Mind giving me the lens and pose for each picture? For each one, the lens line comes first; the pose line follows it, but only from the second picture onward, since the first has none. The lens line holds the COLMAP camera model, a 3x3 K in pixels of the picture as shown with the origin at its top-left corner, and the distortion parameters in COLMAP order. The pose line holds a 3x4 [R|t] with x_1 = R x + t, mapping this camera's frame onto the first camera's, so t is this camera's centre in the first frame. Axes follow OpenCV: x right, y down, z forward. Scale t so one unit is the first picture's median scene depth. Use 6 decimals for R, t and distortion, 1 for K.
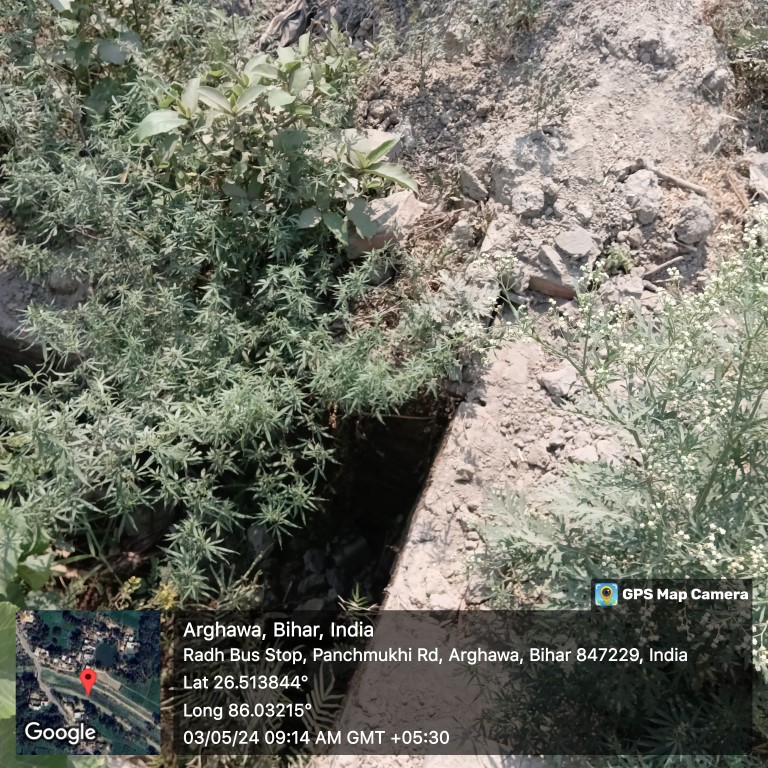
lens RADIAL K [[823.1, 0, 397.0], [0, 823.1, 383.9], [0, 0, 1]] dist [-0.011702, -0.021783]
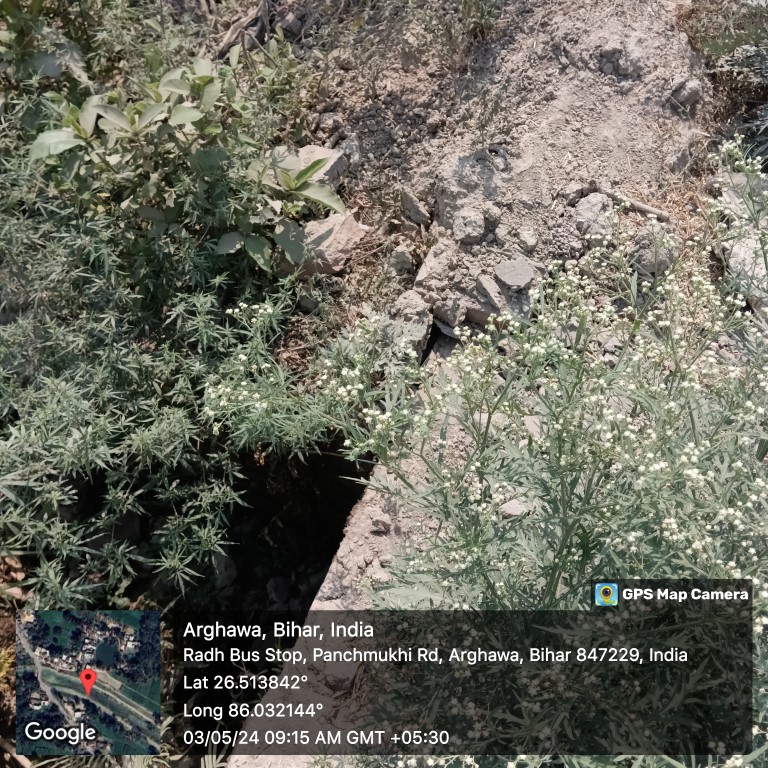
lens RADIAL K [[834.1, 0, 383.4], [0, 834.1, 377.1], [0, 0, 1]] dist [0.015690, -0.038695]
pose [[0.997767, 0.020935, -0.063418, 0.122356], [-0.021498, 0.999735, -0.008203, -0.041680], [0.063229, 0.009548, 0.997953, 0.059311]]
